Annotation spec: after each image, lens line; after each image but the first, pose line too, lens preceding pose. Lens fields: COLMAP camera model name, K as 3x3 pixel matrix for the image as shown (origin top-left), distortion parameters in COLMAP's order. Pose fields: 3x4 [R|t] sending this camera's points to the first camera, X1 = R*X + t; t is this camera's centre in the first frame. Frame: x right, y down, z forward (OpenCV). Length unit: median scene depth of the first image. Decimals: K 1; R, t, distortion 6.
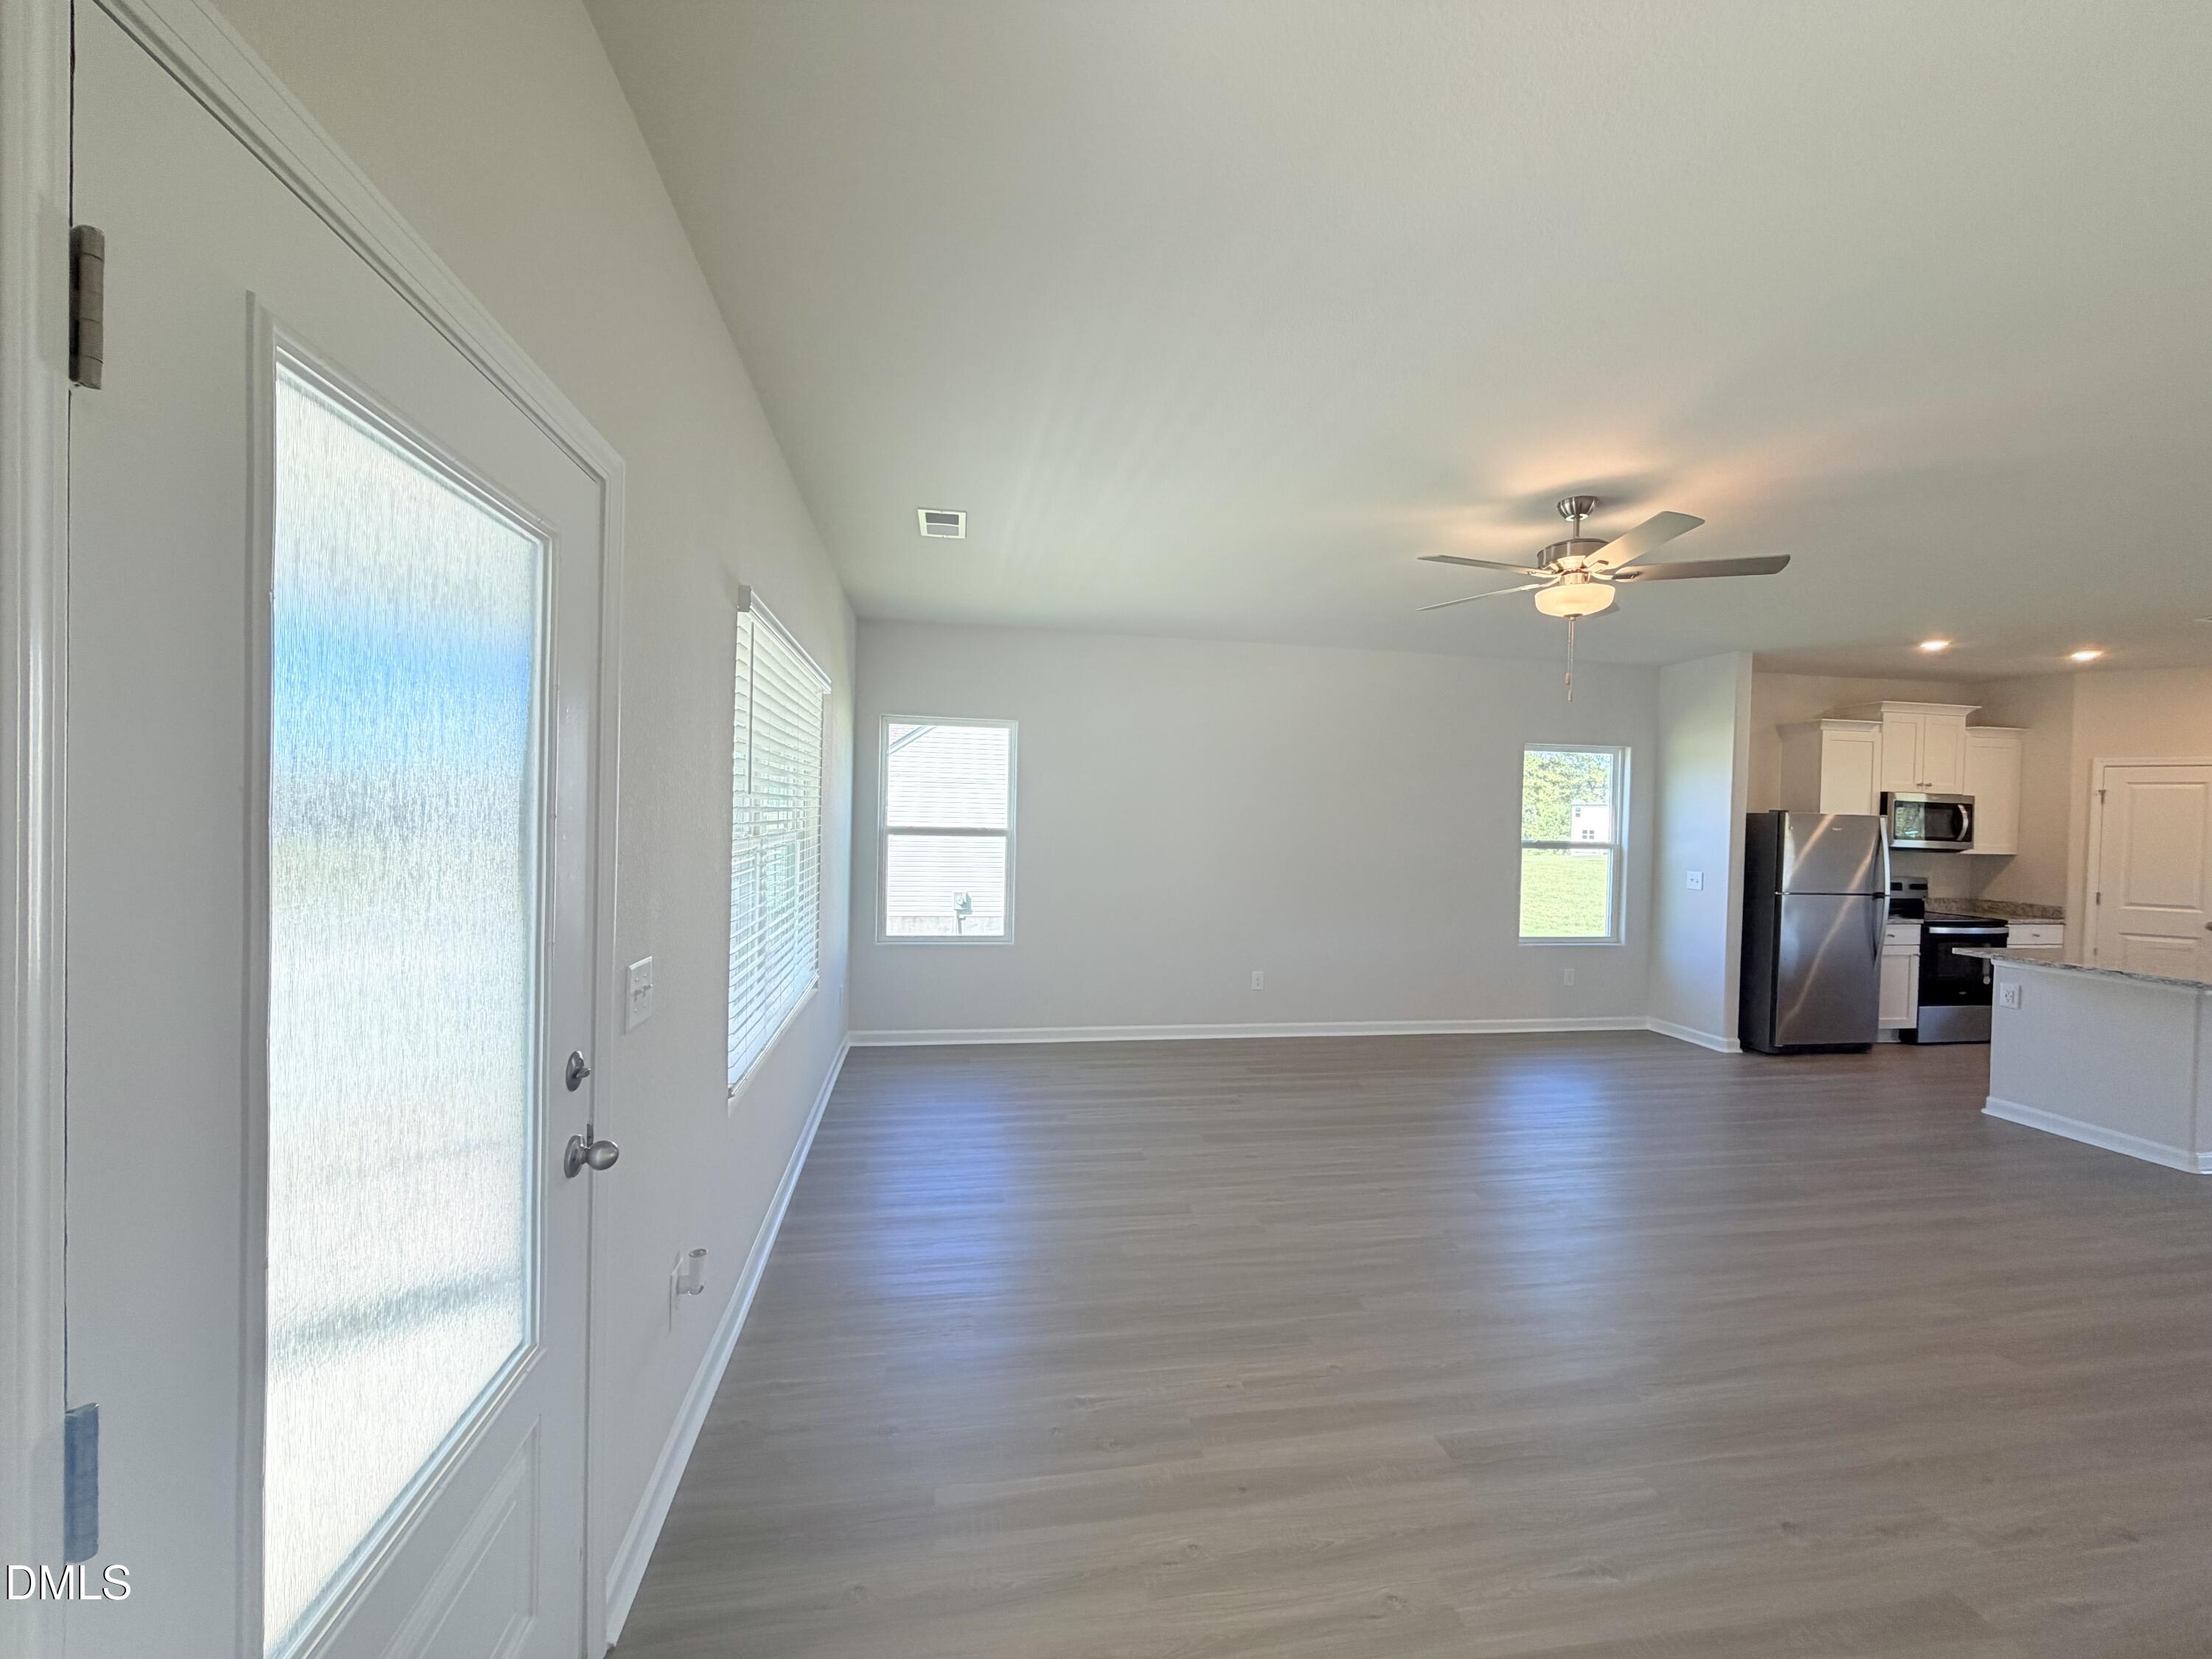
lens RADIAL K [[879.3, 0, 1095.7], [0, 879.3, 824.0], [0, 0, 1]] dist [-0.001307, -0.000202]
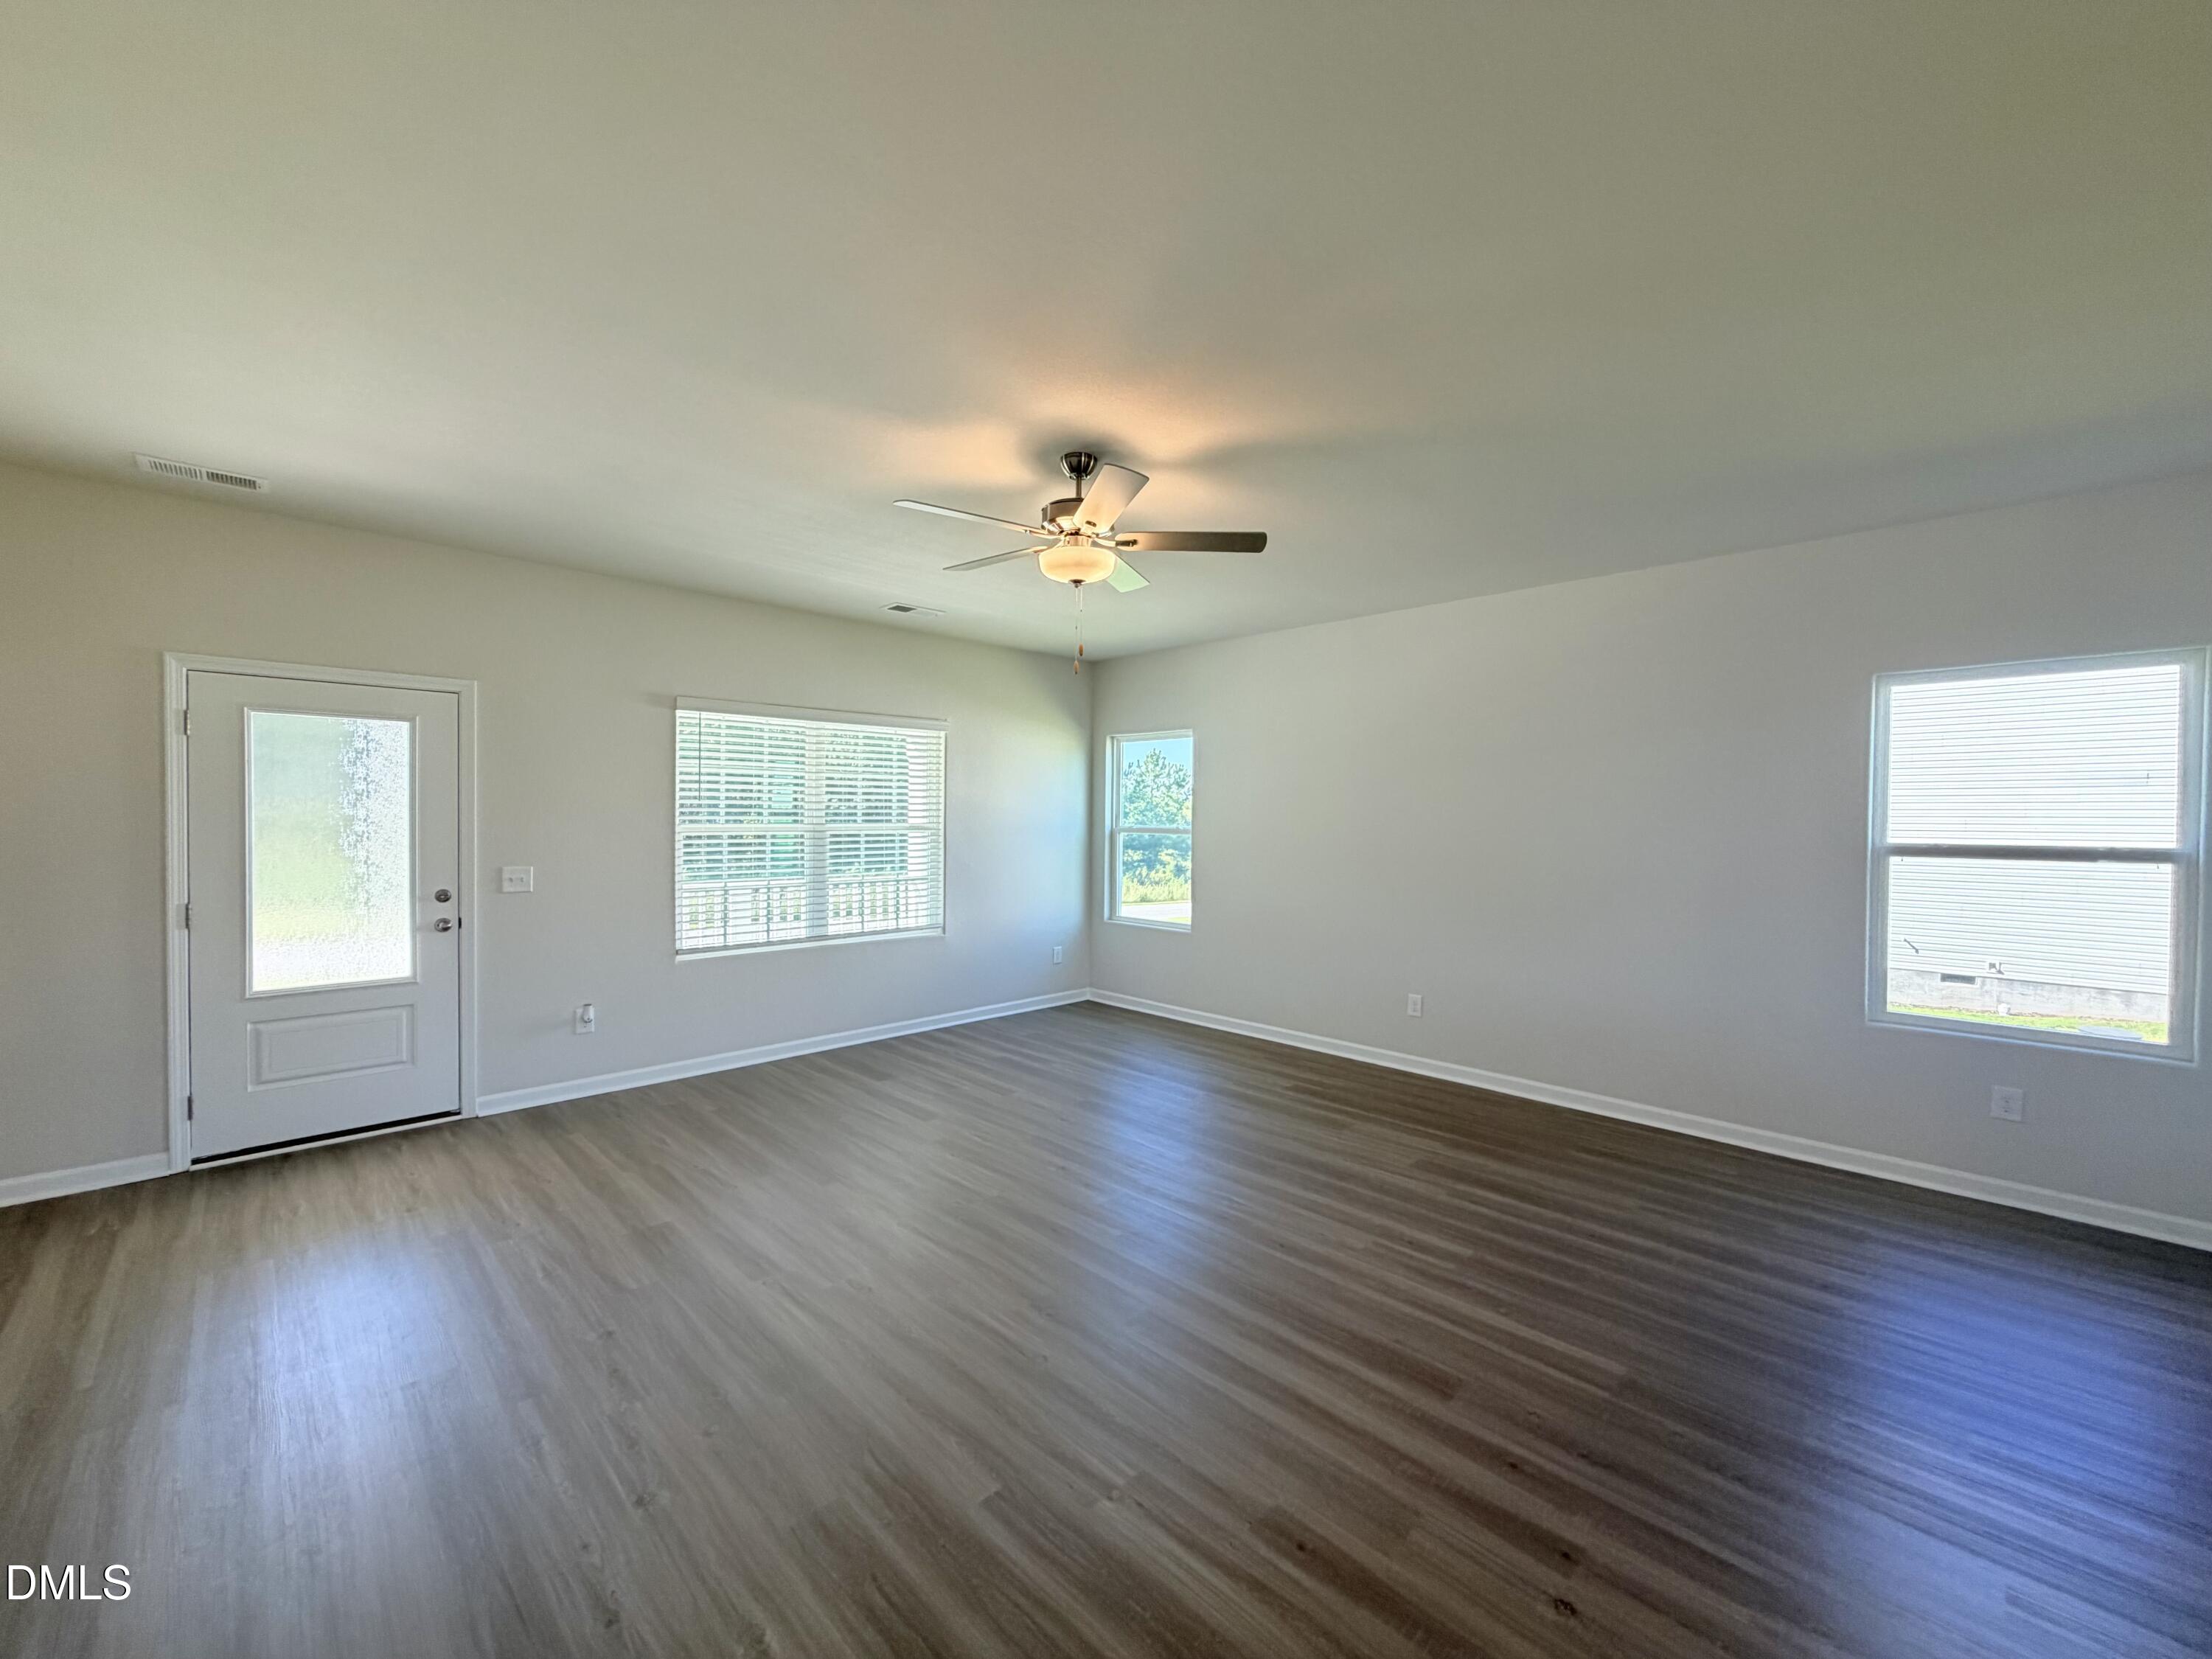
lens RADIAL K [[877.4, 0, 1097.4], [0, 877.4, 824.4], [0, 0, 1]] dist [0.001797, 0.000162]
pose [[0.569097, -0.007871, -0.822233, 1.176310], [-0.007519, 0.999863, -0.014776, 0.027708], [0.822236, 0.014591, 0.568960, 0.432749]]
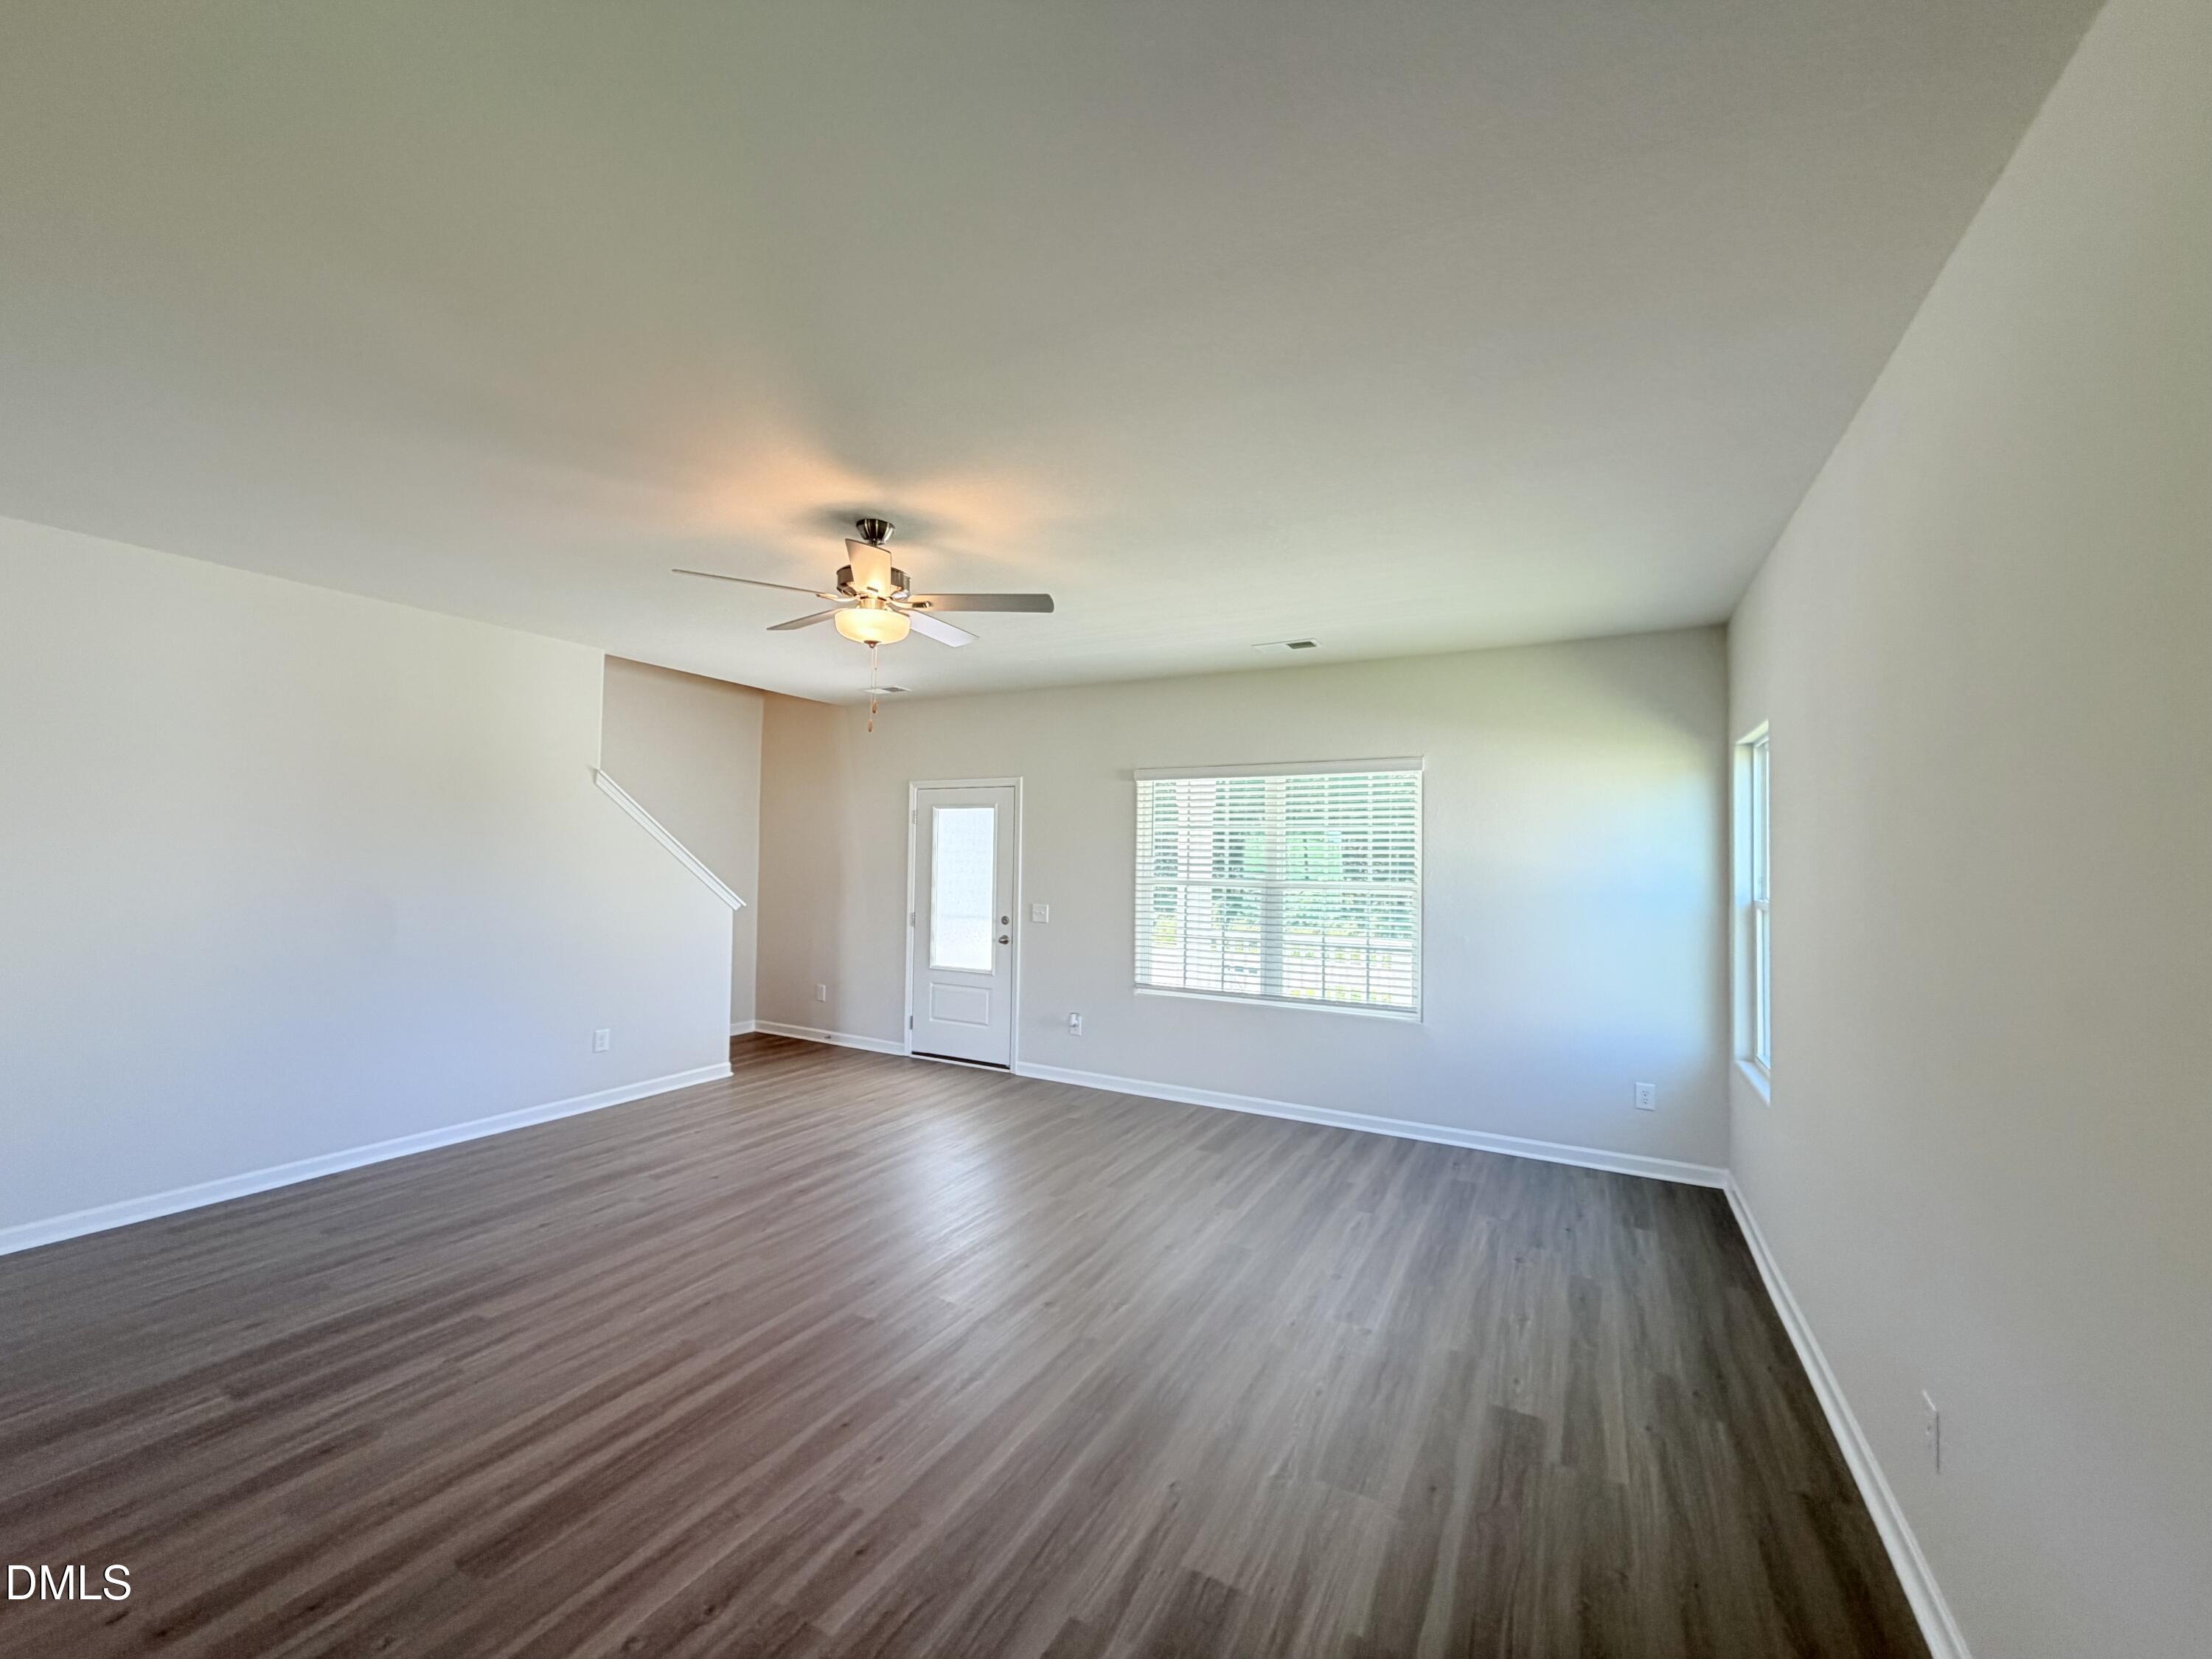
lens RADIAL K [[877.4, 0, 1097.4], [0, 877.4, 824.4], [0, 0, 1]] dist [0.001797, 0.000162]
pose [[-0.622472, -0.064098, -0.780013, 1.006617], [-0.040938, 0.997943, -0.049337, -0.000506], [0.781570, 0.001221, -0.623816, 1.593604]]
